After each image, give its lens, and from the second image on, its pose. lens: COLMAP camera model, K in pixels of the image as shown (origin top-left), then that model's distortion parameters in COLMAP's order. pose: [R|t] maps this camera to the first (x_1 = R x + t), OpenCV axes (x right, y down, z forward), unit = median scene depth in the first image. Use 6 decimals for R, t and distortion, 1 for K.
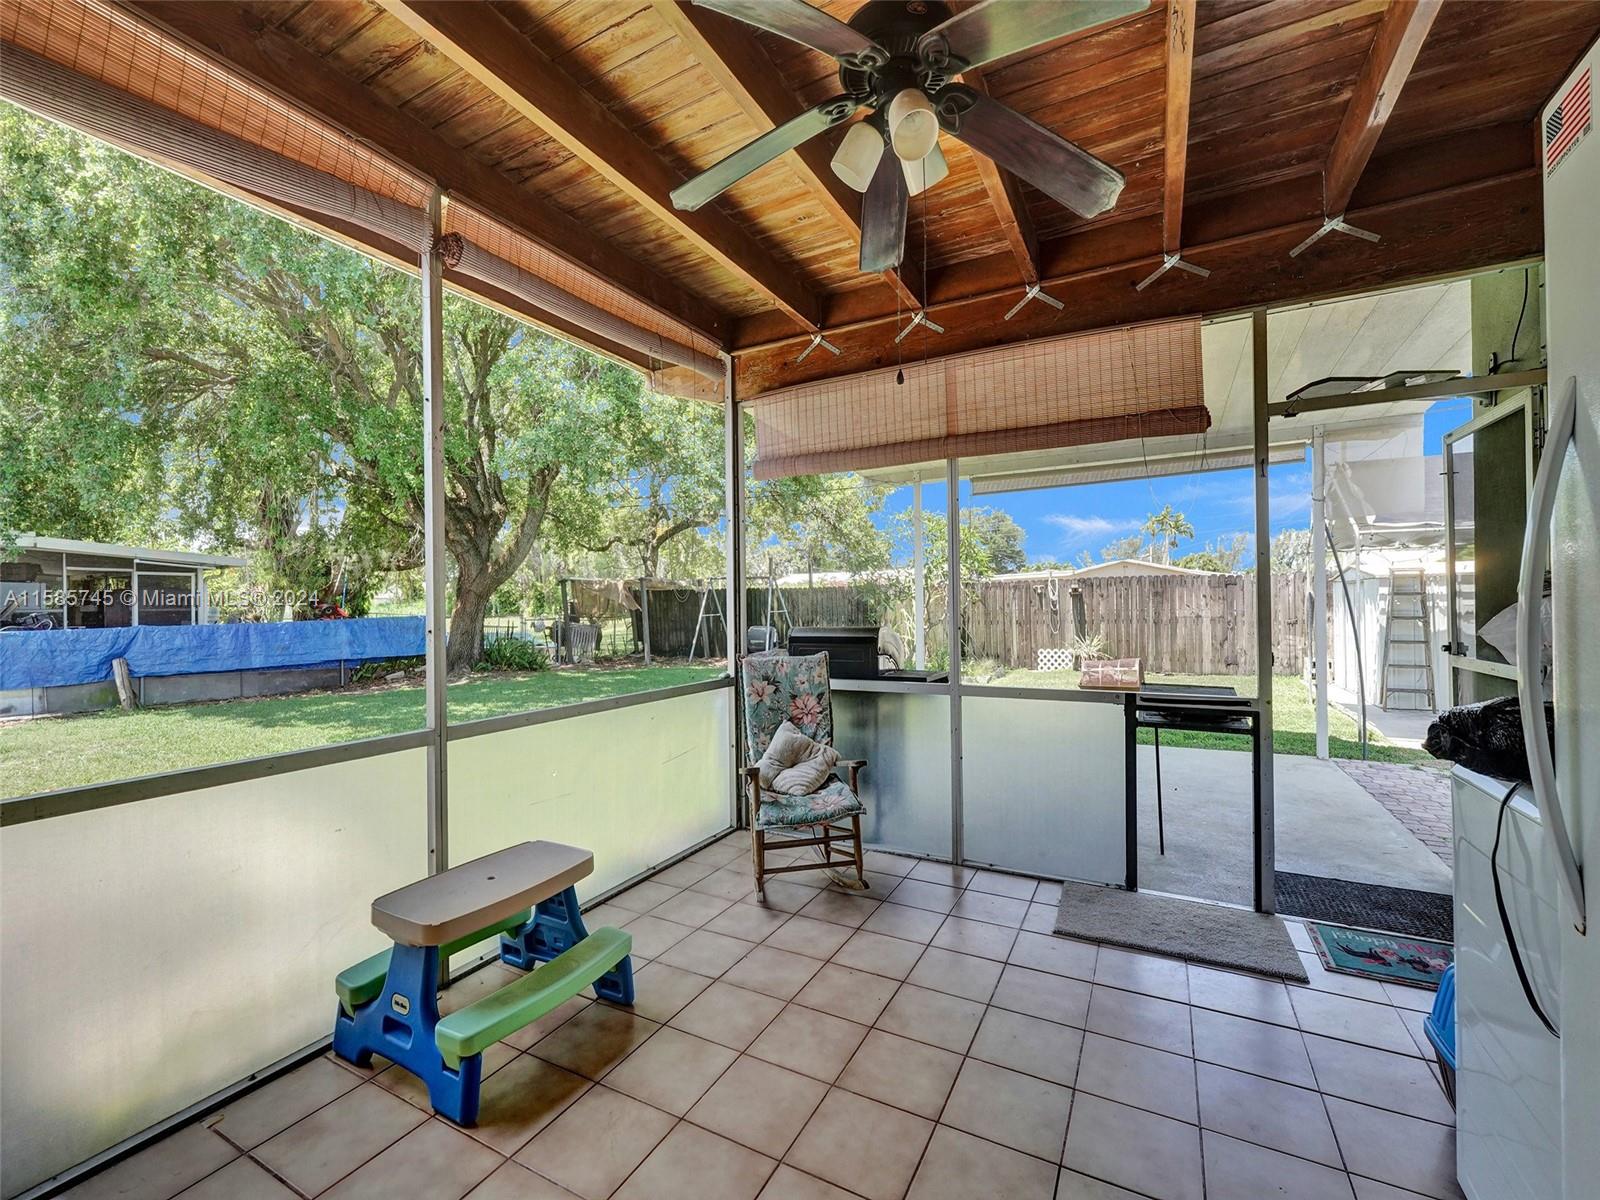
lens RADIAL K [[690.2, 0, 759.9], [0, 690.2, 598.6], [0, 0, 1]] dist [-0.002682, 0.000190]
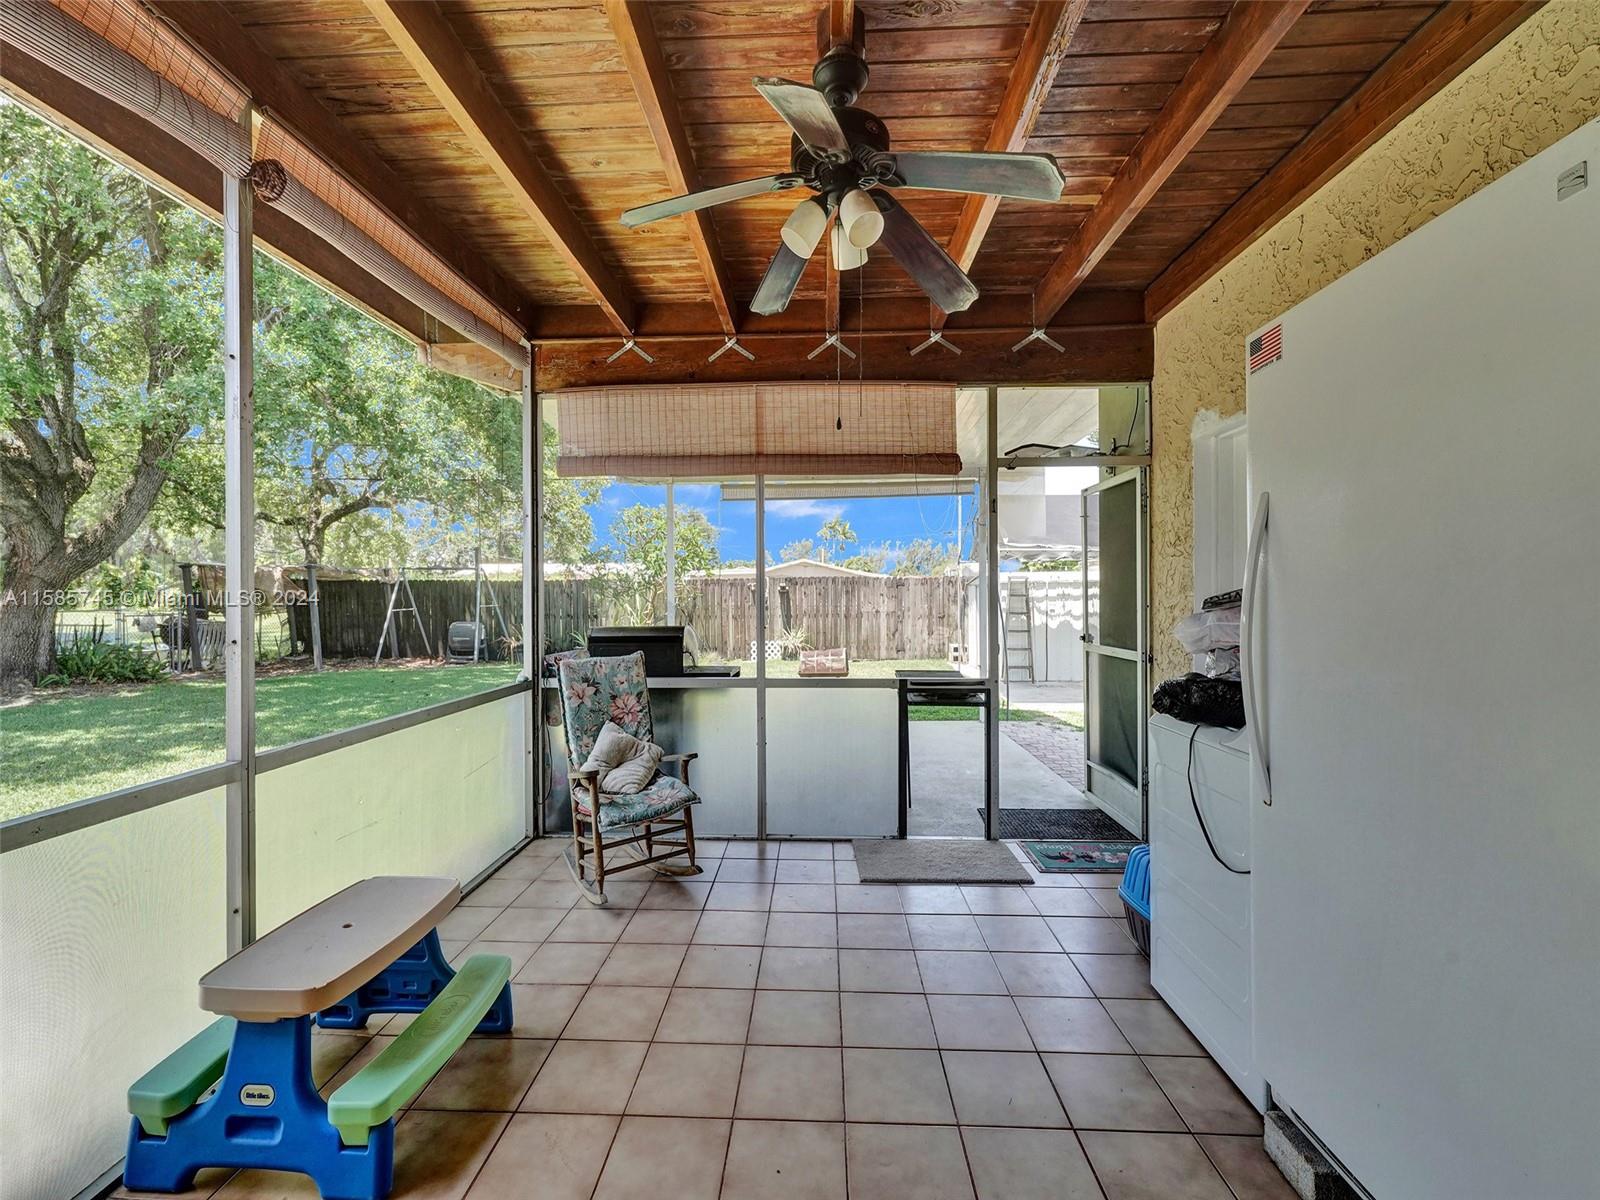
lens RADIAL K [[690.2, 0, 780.3], [0, 690.2, 591.2], [0, 0, 1]] dist [-0.002682, 0.000190]
pose [[0.896276, 0.012152, 0.443330, -0.208237], [-0.011626, 0.999925, -0.003906, -0.013039], [-0.443344, -0.001653, 0.896350, -0.011798]]
